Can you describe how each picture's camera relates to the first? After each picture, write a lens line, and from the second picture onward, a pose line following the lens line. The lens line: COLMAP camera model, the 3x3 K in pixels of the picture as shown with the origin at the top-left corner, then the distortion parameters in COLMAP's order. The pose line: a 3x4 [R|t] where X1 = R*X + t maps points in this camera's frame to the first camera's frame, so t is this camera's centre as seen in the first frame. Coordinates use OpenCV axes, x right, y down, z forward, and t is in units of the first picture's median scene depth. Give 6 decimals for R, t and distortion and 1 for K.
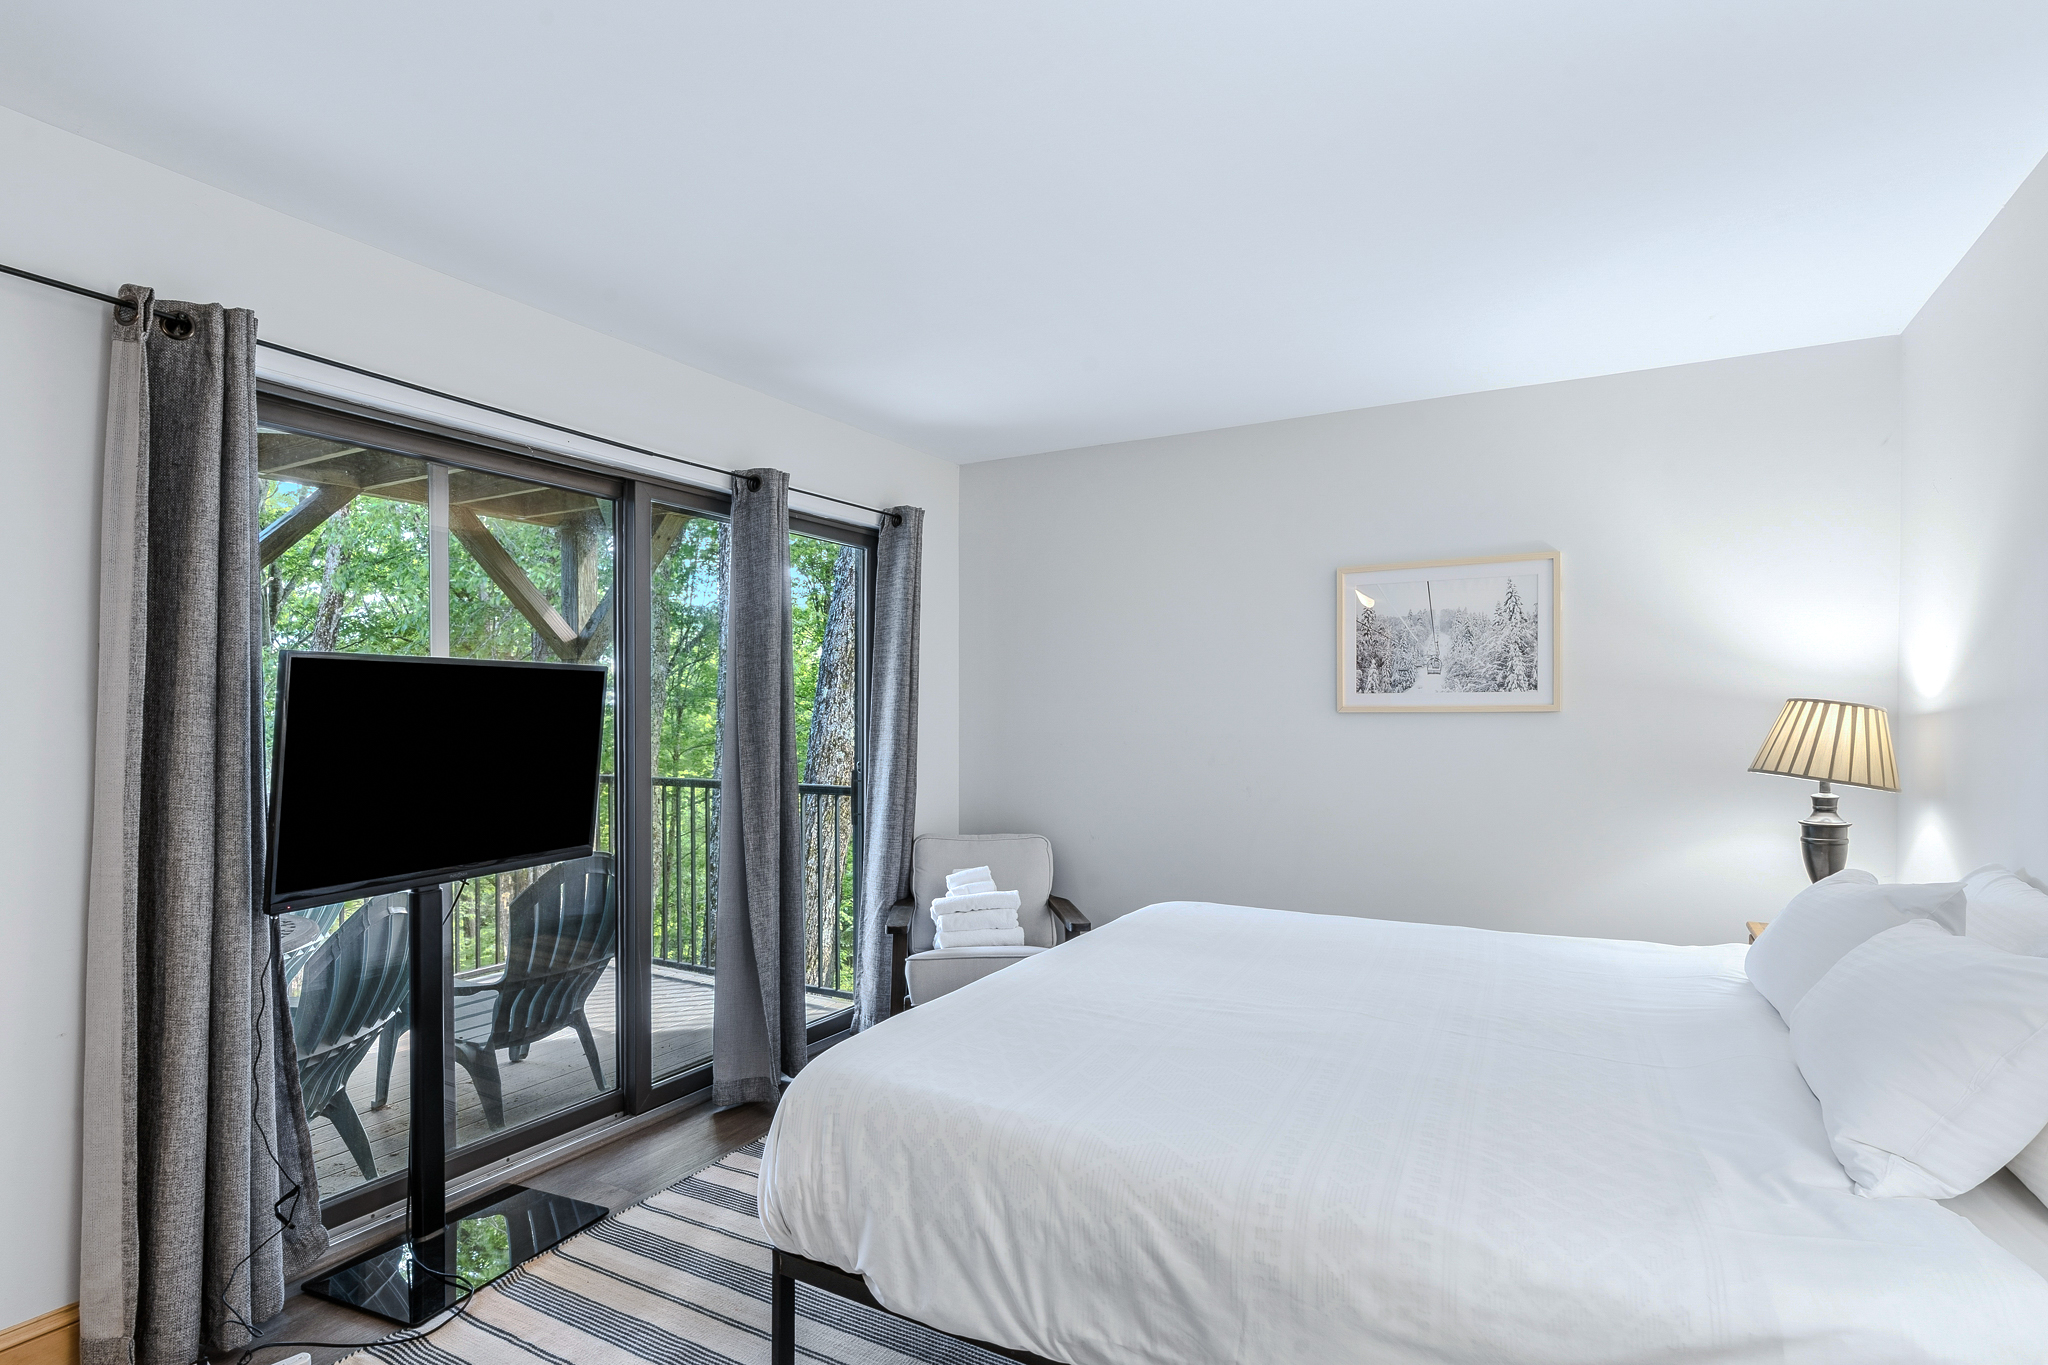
lens RADIAL K [[1012.0, 0, 1024.6], [0, 1012.0, 688.0], [0, 0, 1]] dist [-0.003729, 0.000609]
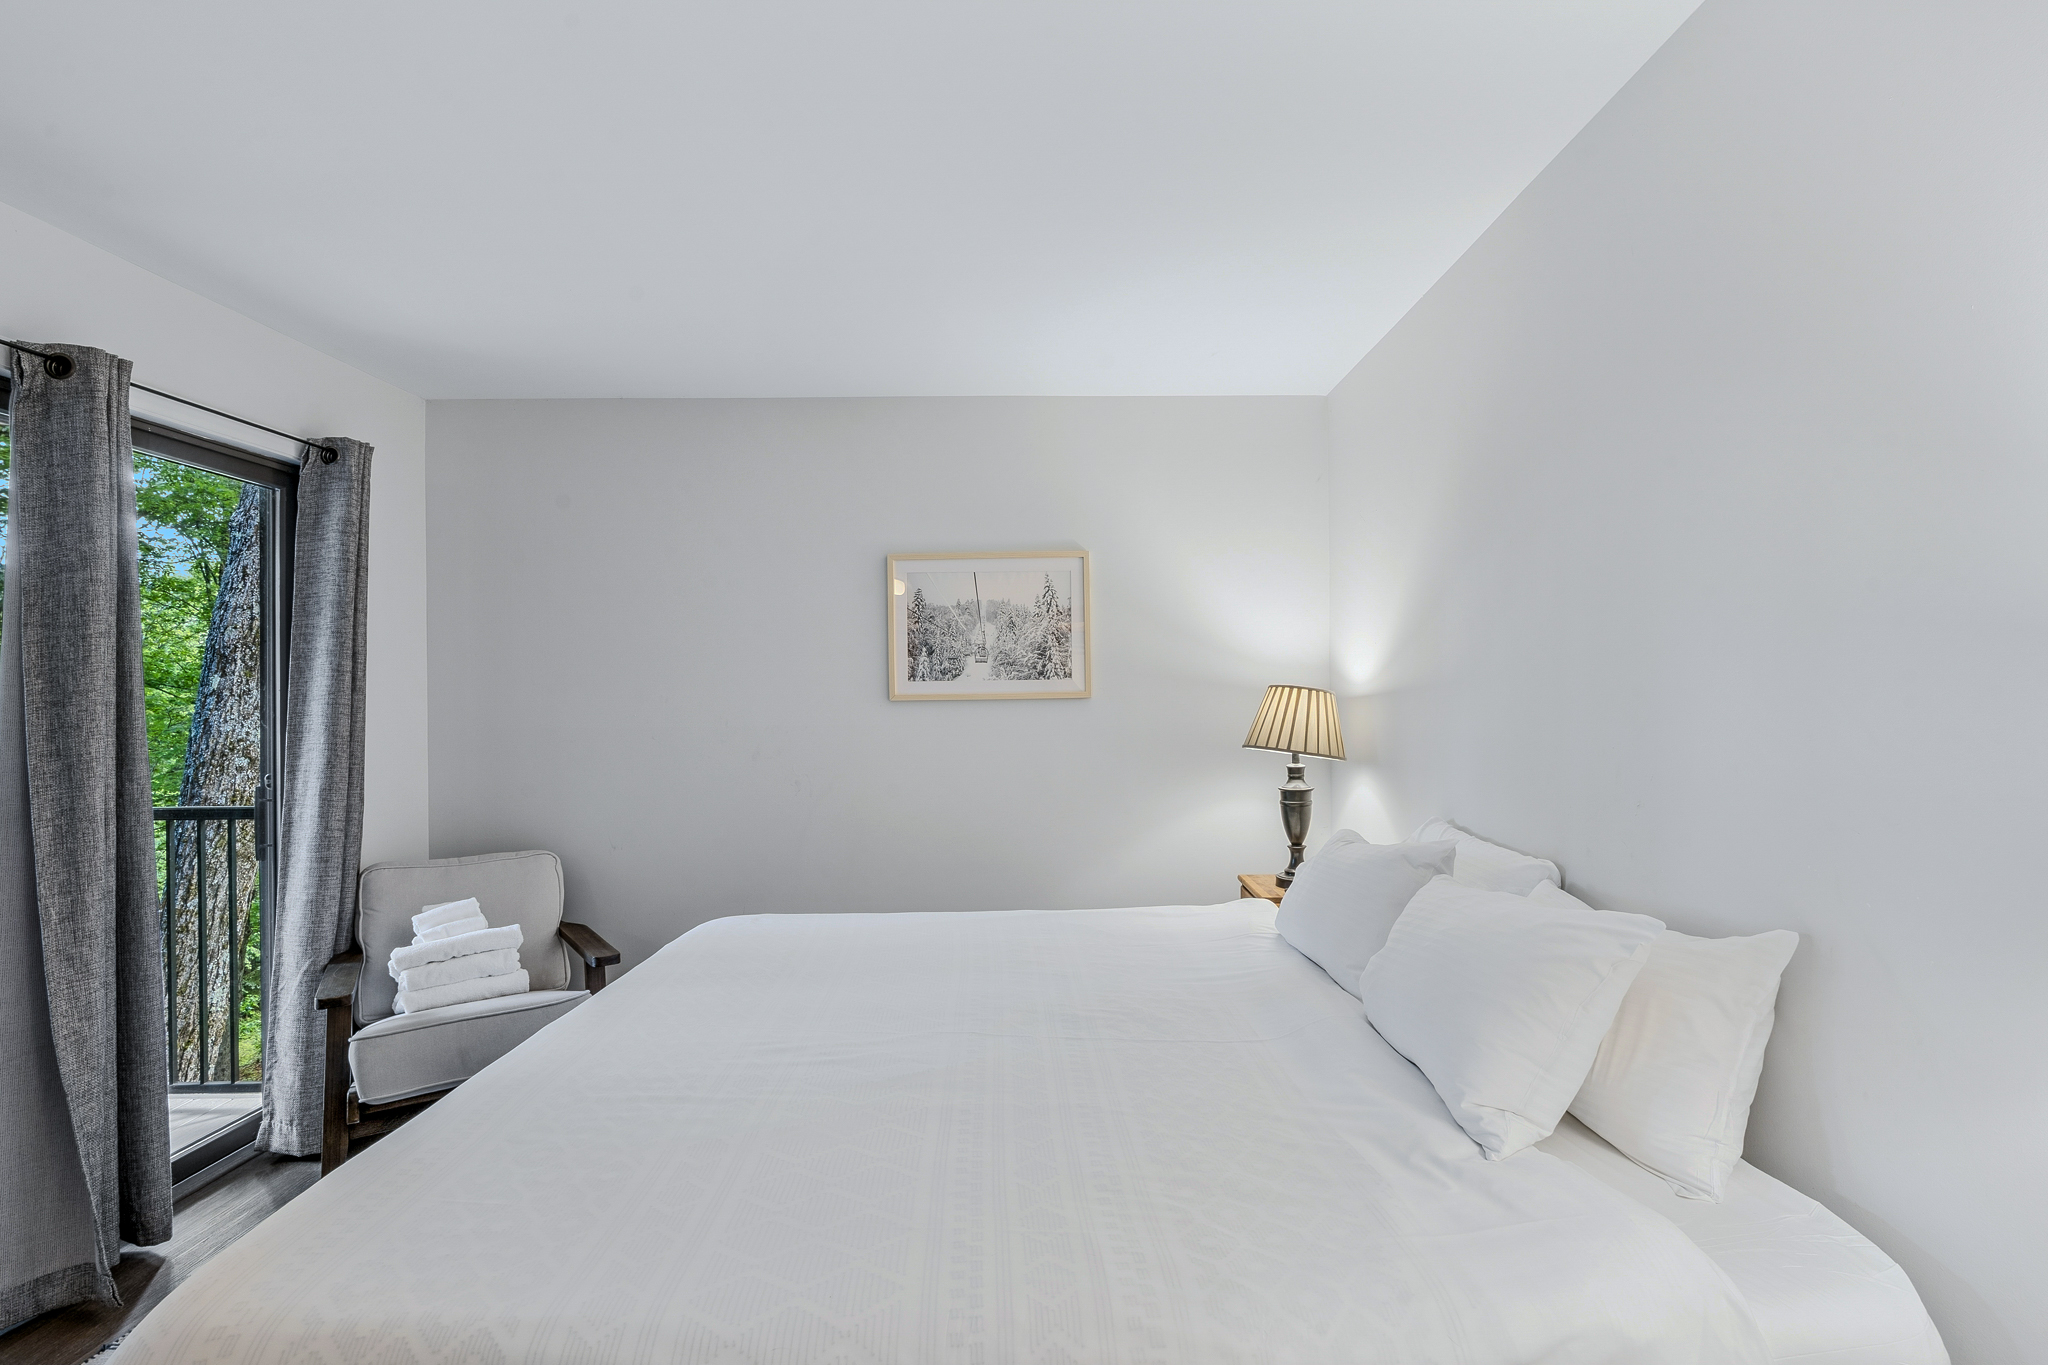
lens RADIAL K [[941.7, 0, 1059.0], [0, 941.7, 688.0], [0, 0, 1]] dist [-0.009561, 0.004307]
pose [[0.860406, -0.005172, 0.509582, -0.016978], [-0.000695, 0.999936, 0.011323, 0.001223], [-0.509608, -0.010097, 0.860347, 0.133563]]
